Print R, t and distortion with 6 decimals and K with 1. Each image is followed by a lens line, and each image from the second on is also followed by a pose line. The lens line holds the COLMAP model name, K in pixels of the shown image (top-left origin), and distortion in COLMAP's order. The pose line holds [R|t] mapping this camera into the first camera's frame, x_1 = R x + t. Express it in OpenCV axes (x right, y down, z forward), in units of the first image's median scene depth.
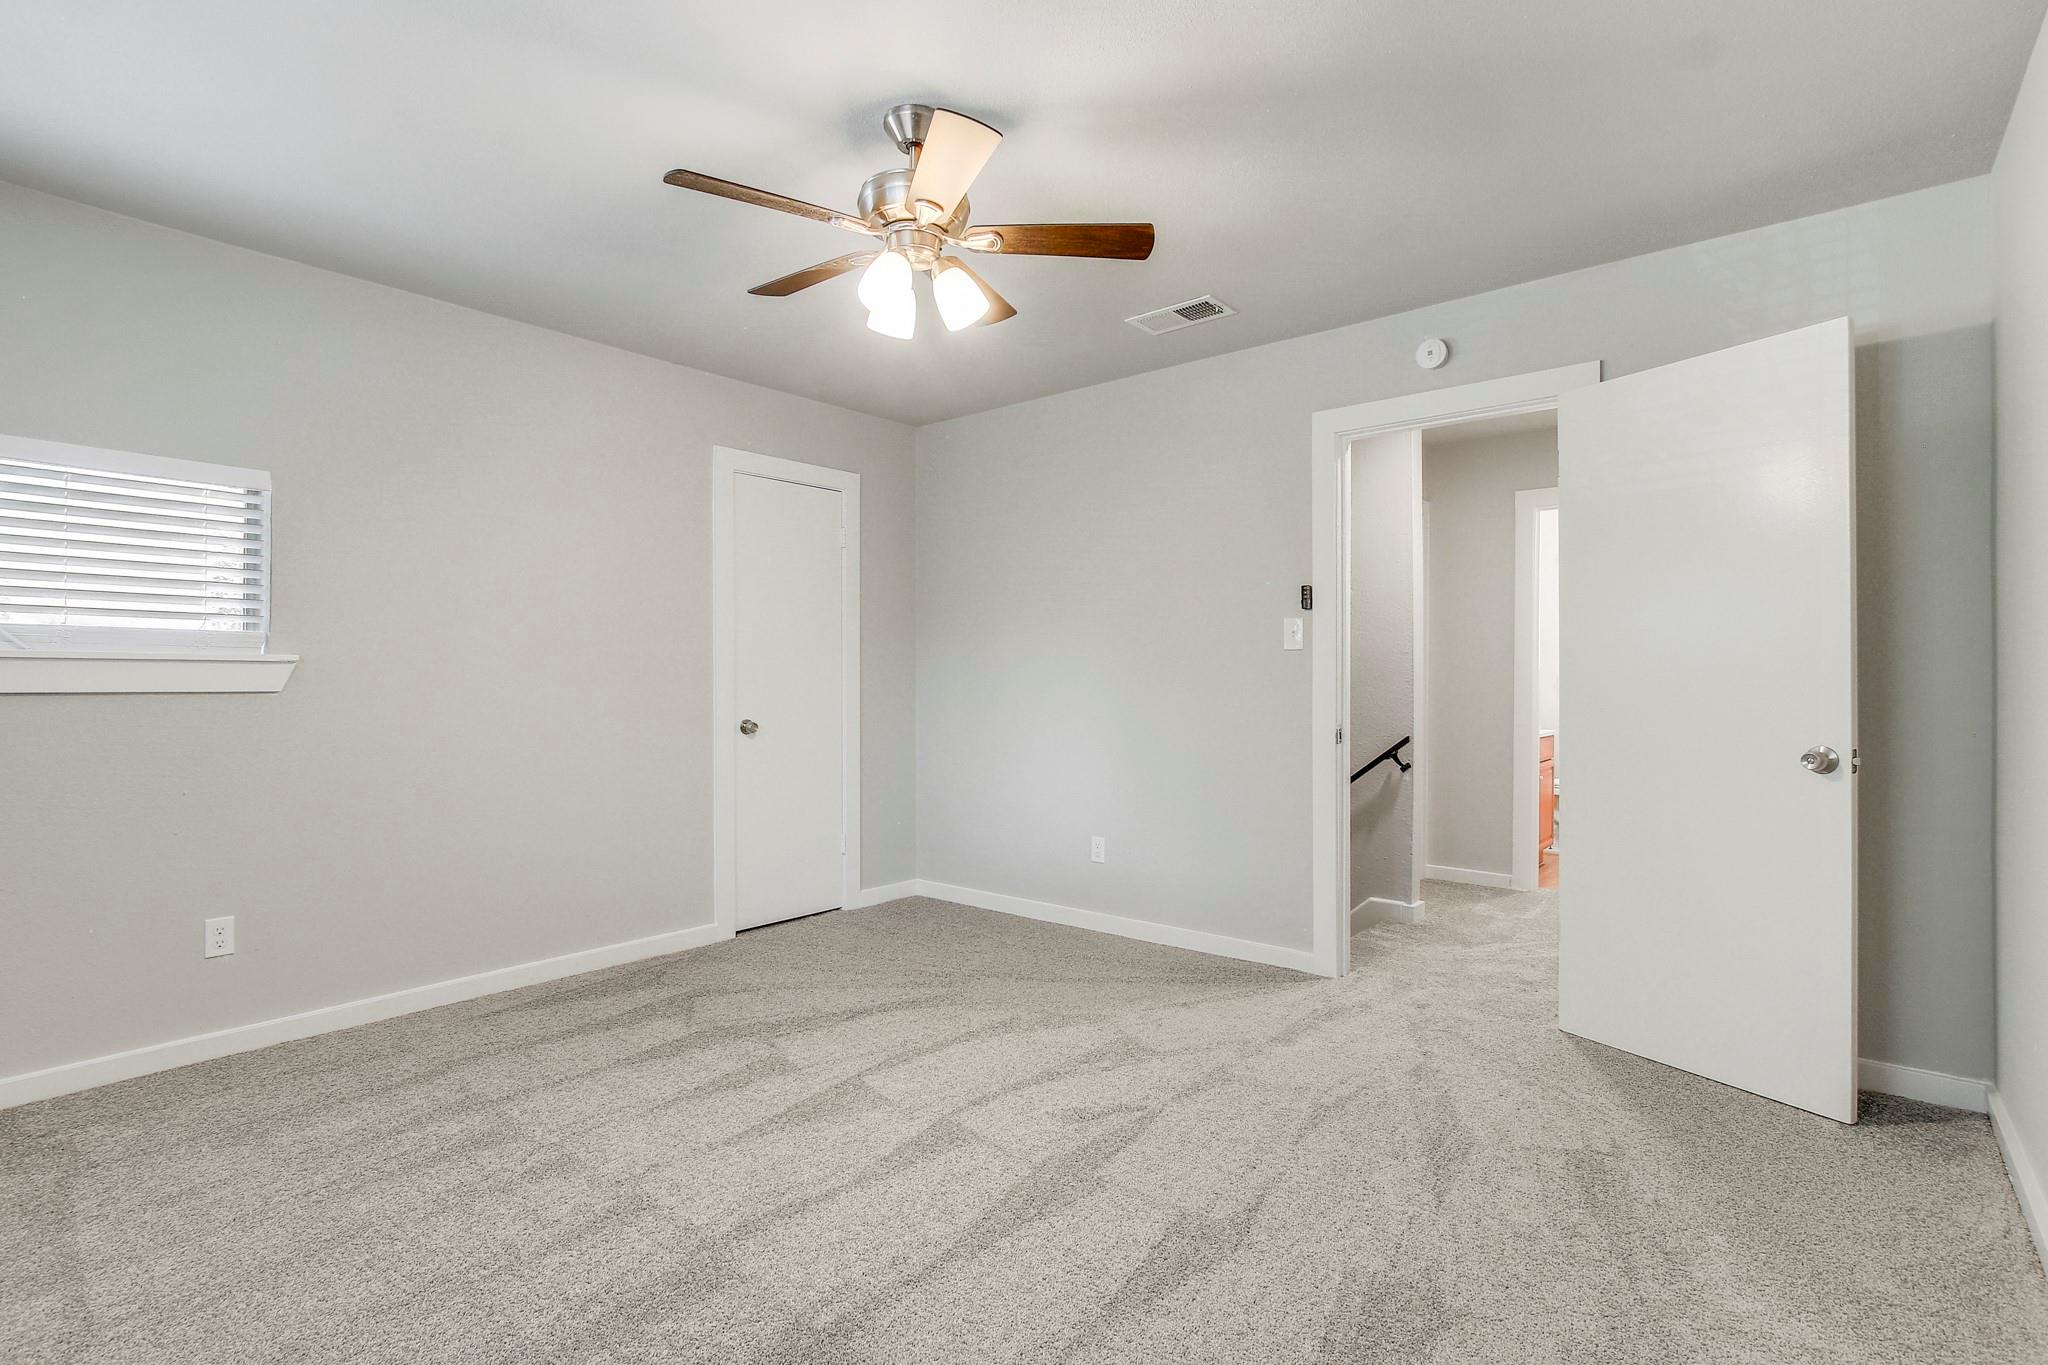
lens RADIAL K [[957.2, 0, 1027.5], [0, 957.2, 681.3], [0, 0, 1]] dist [-0.012459, 0.000394]
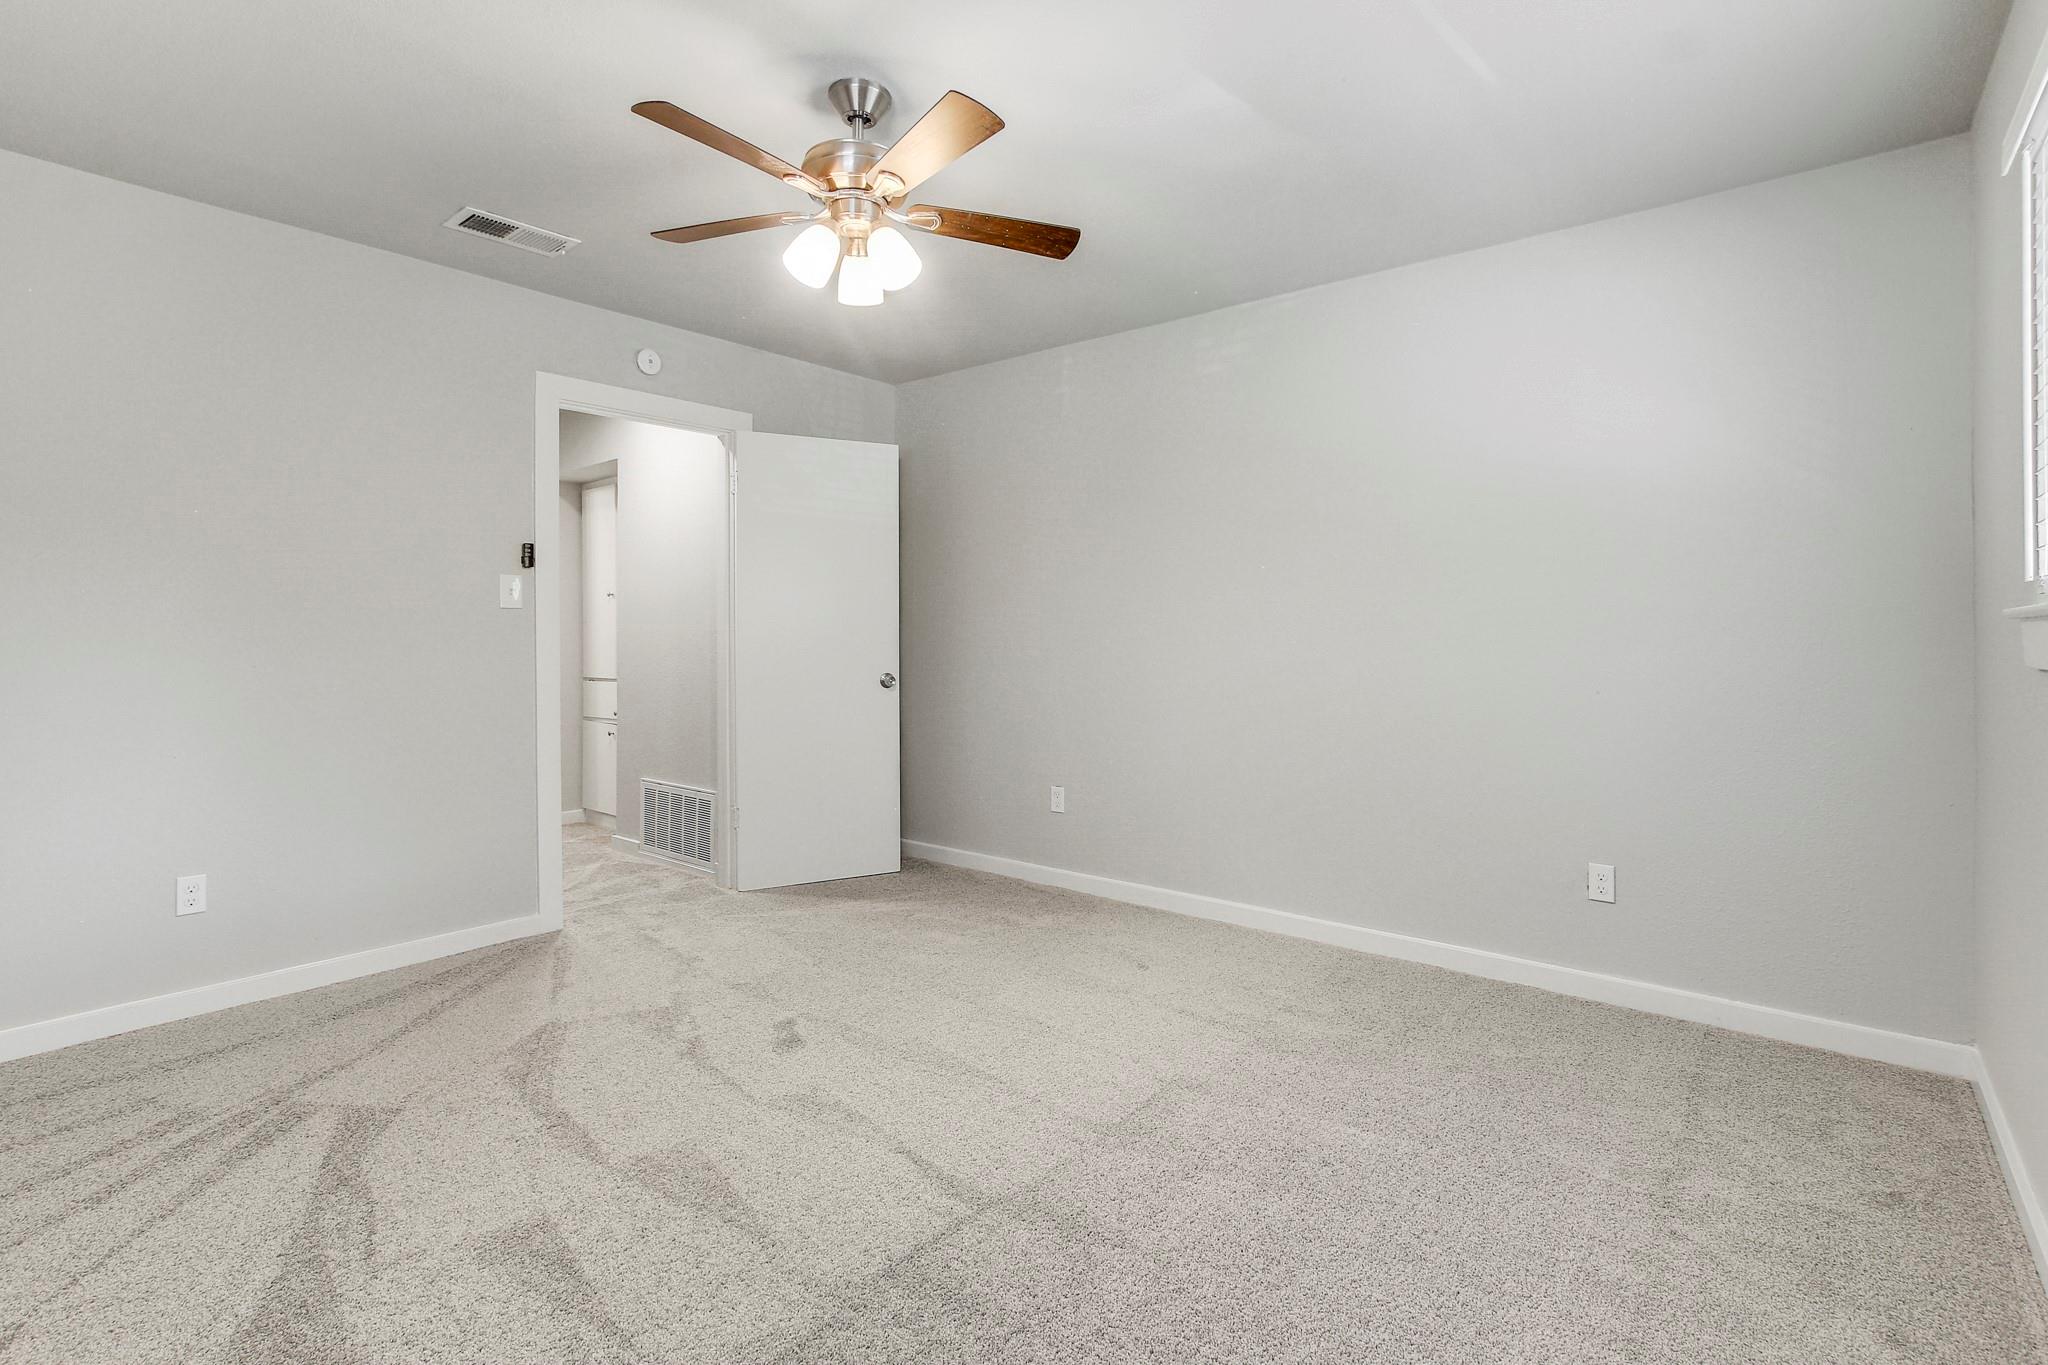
lens RADIAL K [[910.9, 0, 1021.4], [0, 910.9, 633.4], [0, 0, 1]] dist [-0.001042, 0.000184]
pose [[0.034603, 0.008366, 0.999366, -0.834824], [0.012286, 0.999886, -0.008795, 0.009105], [-0.999326, 0.012583, 0.034496, 0.611094]]
